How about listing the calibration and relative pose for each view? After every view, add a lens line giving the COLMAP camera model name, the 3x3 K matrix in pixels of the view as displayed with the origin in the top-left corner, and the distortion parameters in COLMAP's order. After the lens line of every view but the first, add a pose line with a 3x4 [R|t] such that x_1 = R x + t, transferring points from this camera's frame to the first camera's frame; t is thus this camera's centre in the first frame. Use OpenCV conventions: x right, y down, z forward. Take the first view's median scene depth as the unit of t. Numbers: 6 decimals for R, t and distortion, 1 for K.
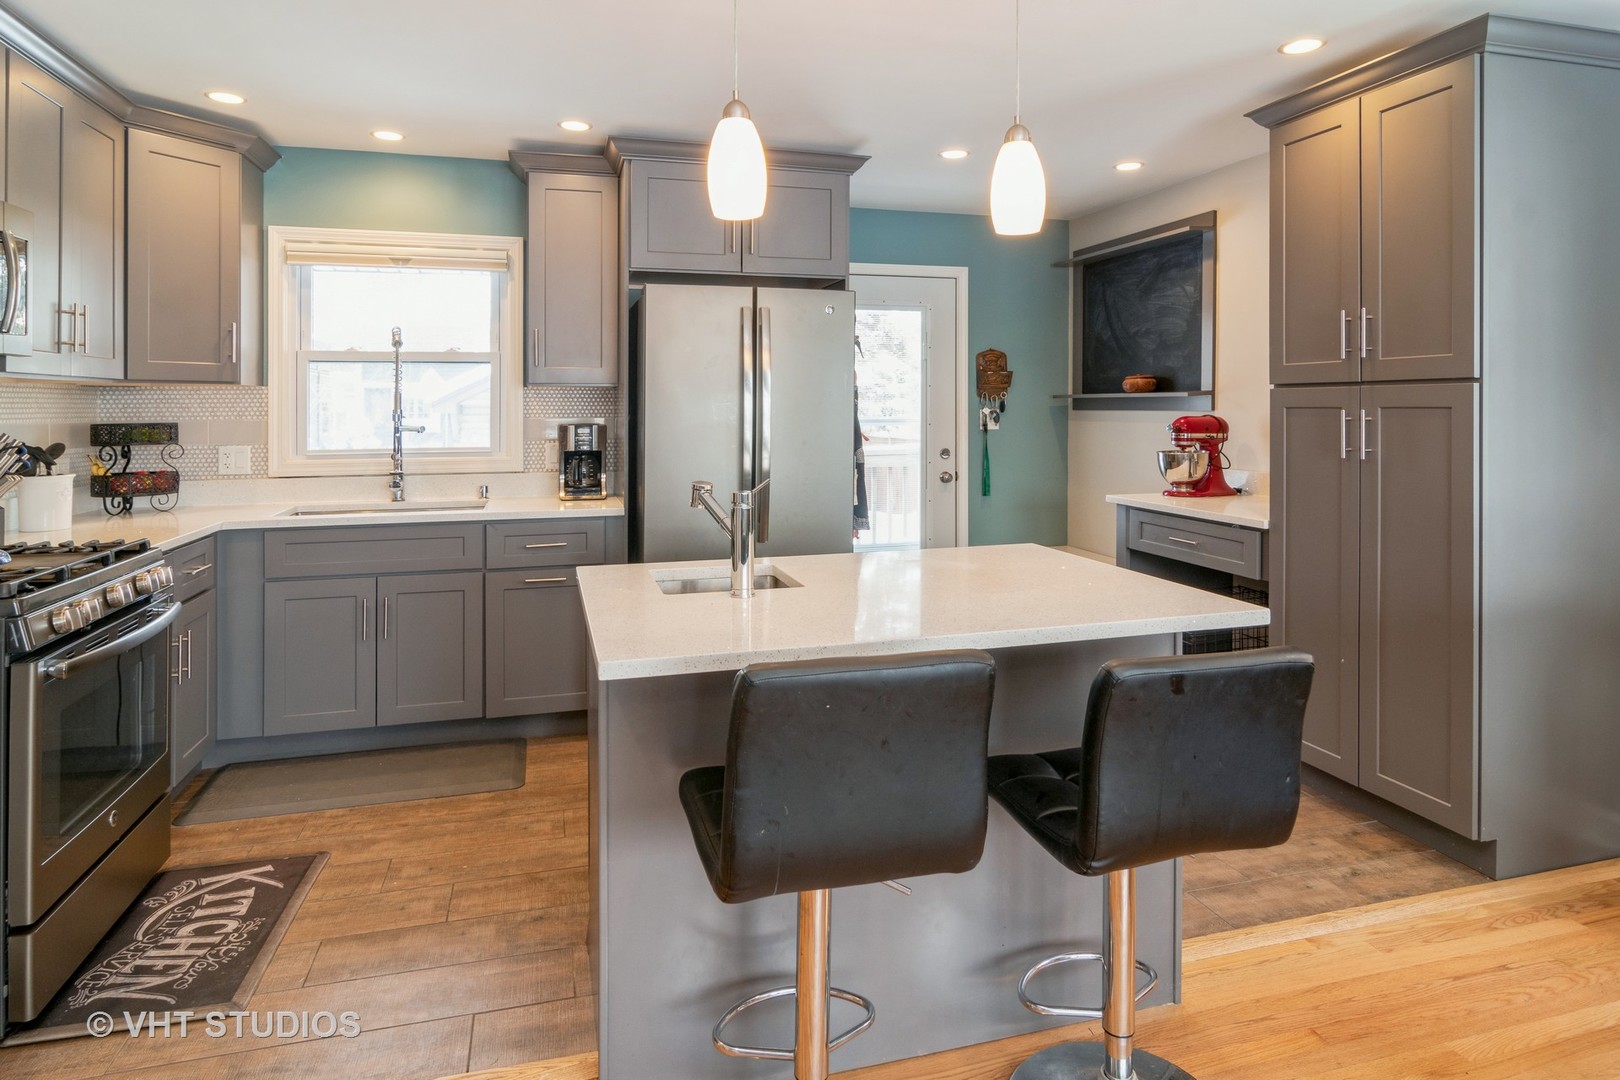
lens RADIAL K [[931.7, 0, 800.4], [0, 931.7, 411.9], [0, 0, 1]] dist [-0.000994, 0.000076]
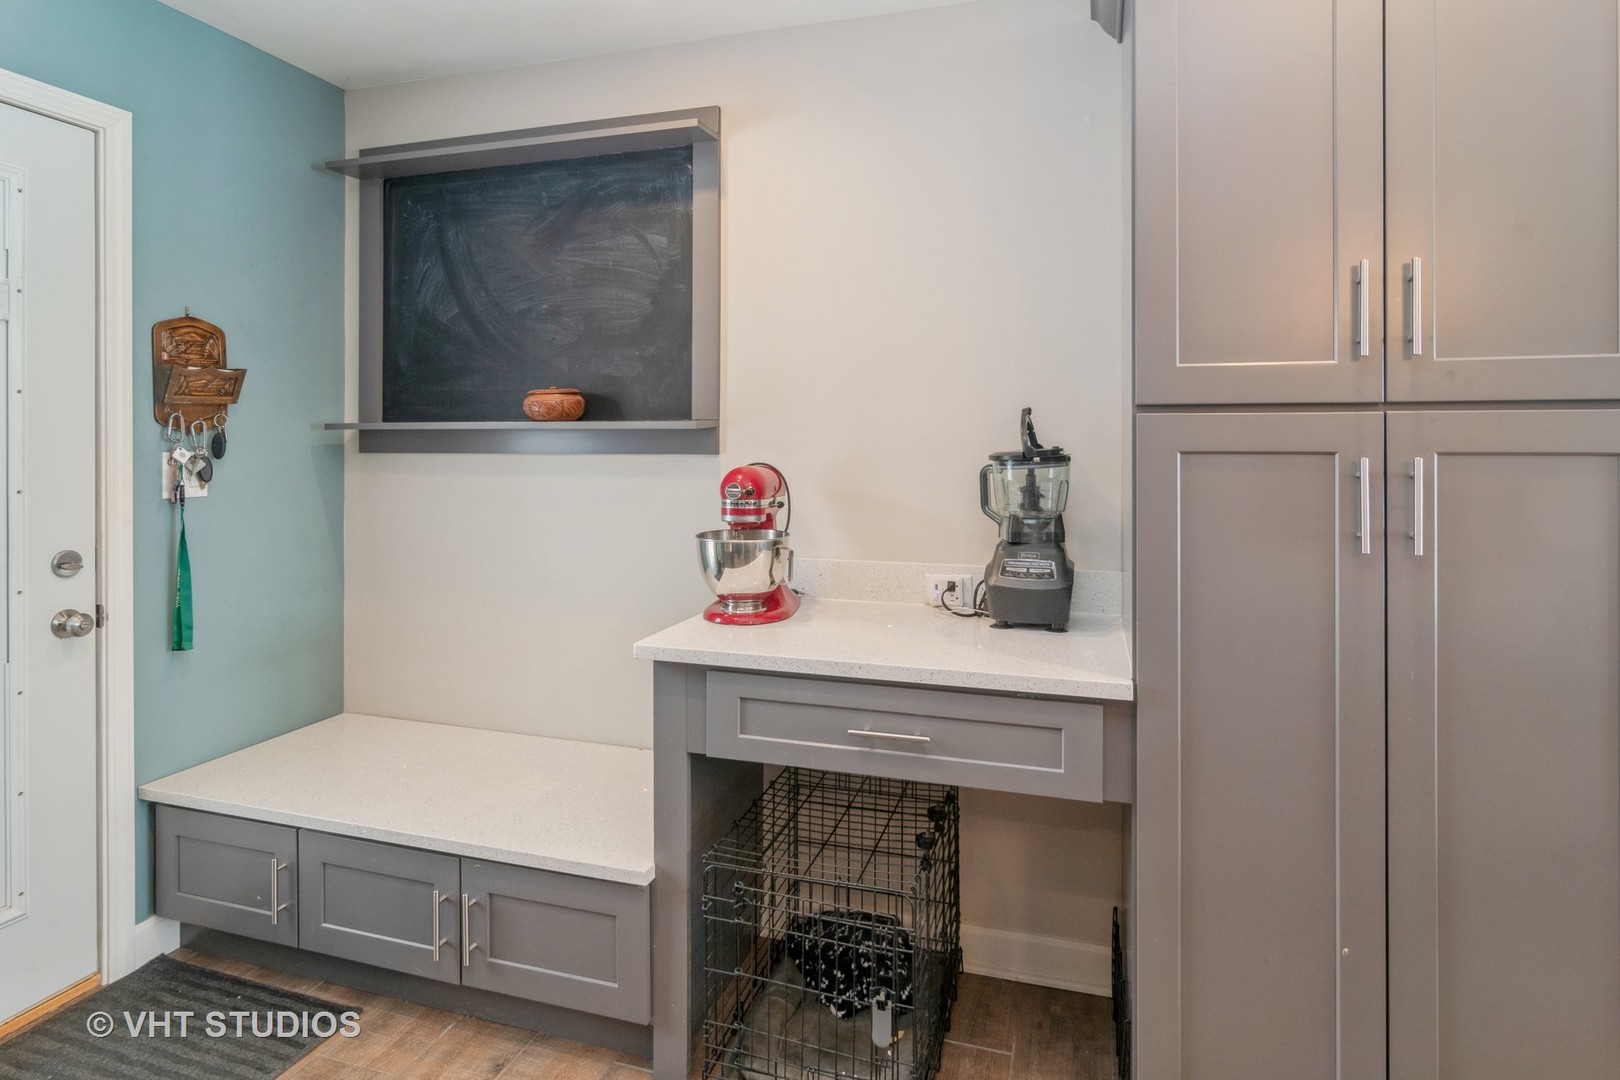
lens RADIAL K [[902.3, 0, 780.1], [0, 902.3, 448.0], [0, 0, 1]] dist [0.004456, 0.000137]
pose [[0.548346, -0.000754, 0.836251, -0.000480], [0.001054, 0.999999, 0.000211, -0.005433], [-0.836251, 0.000766, 0.548347, 0.654262]]
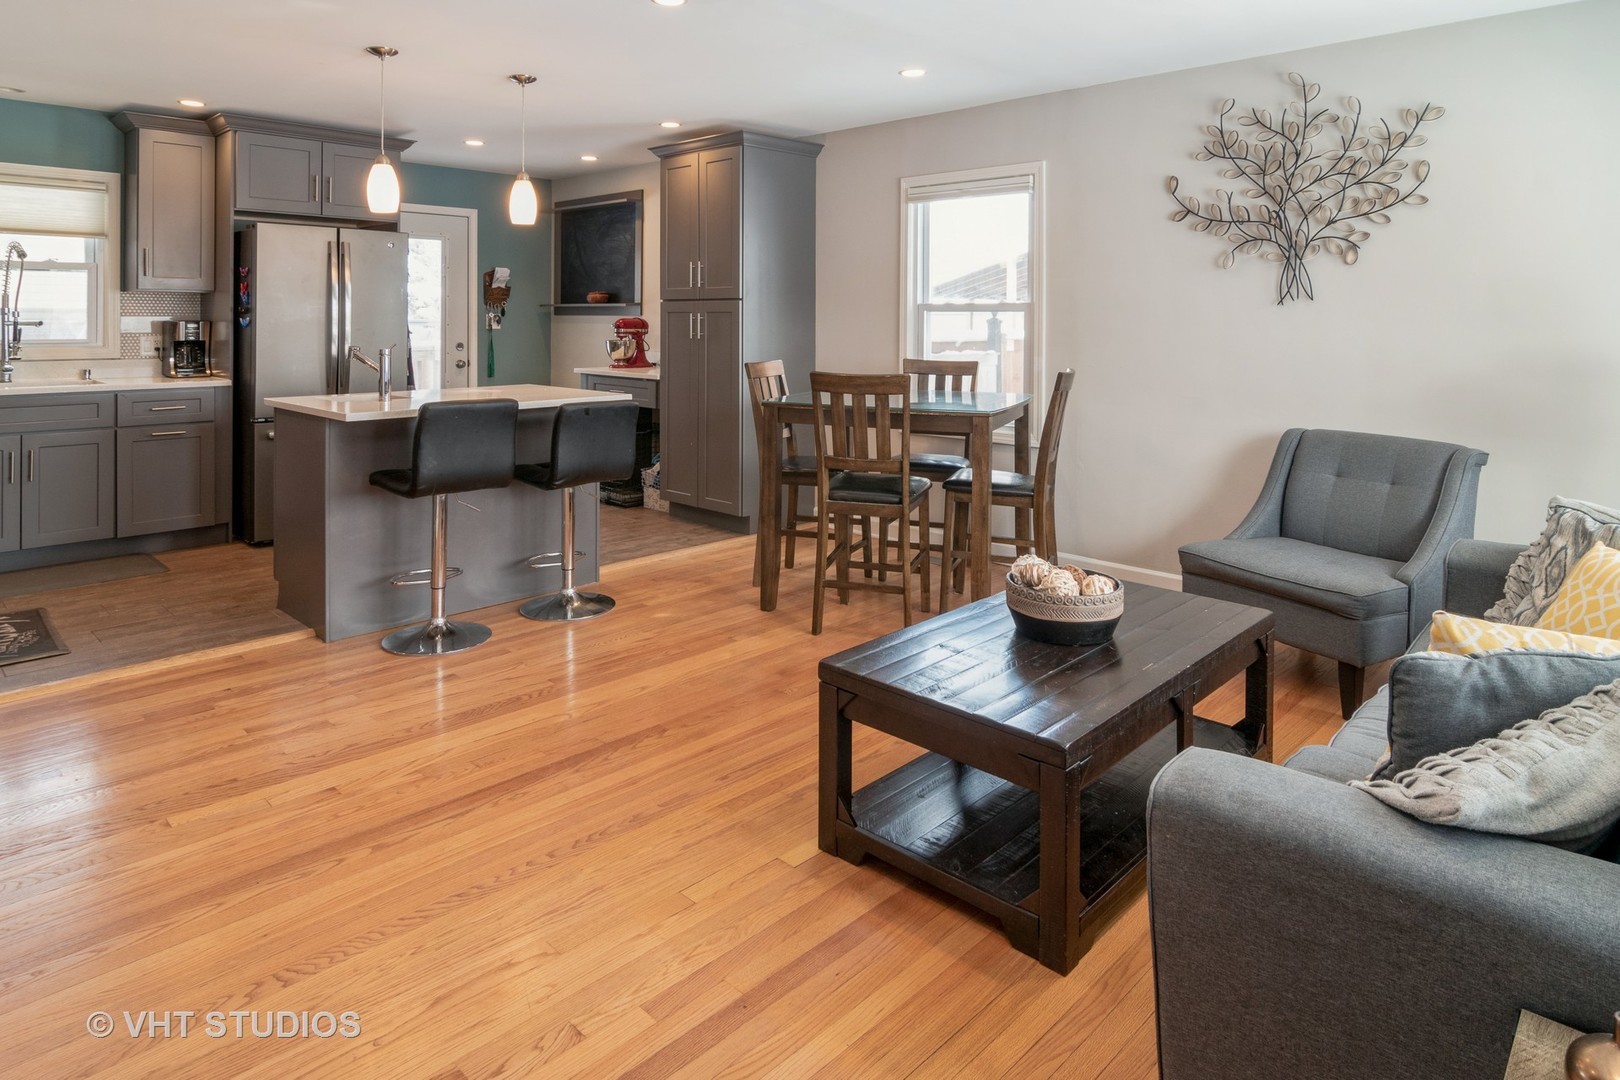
lens RADIAL K [[931.7, 0, 807.8], [0, 931.7, 343.1], [0, 0, 1]] dist [-0.000994, 0.000076]
pose [[0.855580, -0.006826, 0.517625, -0.136231], [-0.004408, 0.999781, 0.020469, 0.011996], [-0.517651, -0.019794, 0.855363, -0.504238]]
